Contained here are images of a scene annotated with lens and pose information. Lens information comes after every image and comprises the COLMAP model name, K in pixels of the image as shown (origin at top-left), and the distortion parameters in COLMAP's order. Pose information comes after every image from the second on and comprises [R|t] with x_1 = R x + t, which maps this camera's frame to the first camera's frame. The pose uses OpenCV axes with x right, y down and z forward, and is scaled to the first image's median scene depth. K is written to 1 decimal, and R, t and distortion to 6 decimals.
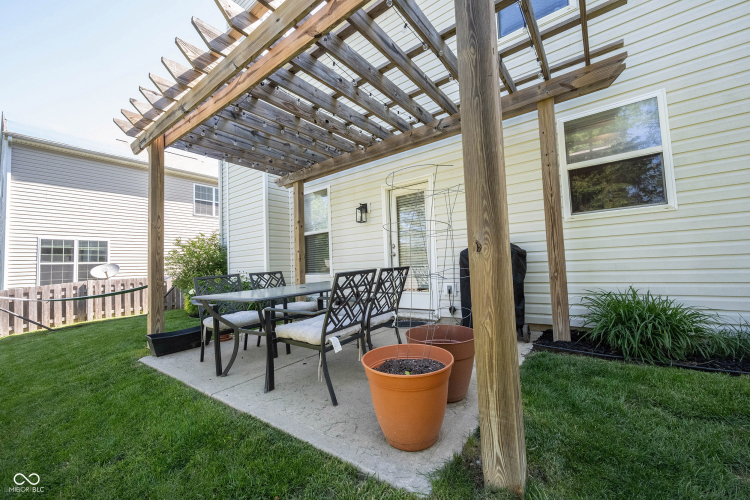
lens RADIAL K [[295.3, 0, 375.0], [0, 295.3, 250.0], [0, 0, 1]] dist [0.001981, 0.000468]
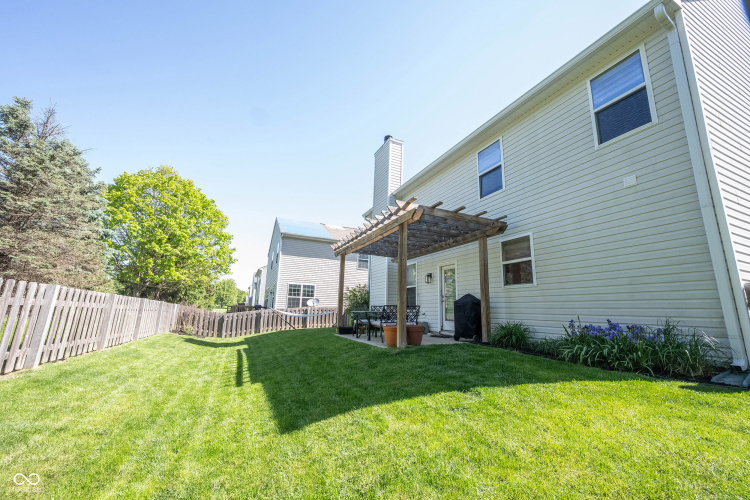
lens RADIAL K [[295.3, 0, 375.0], [0, 295.3, 250.0], [0, 0, 1]] dist [0.001981, 0.000468]
pose [[0.879385, -0.033835, -0.474908, 0.390199], [-0.032690, 0.990827, -0.131125, -0.030005], [0.474988, 0.130834, 0.870212, -0.591329]]
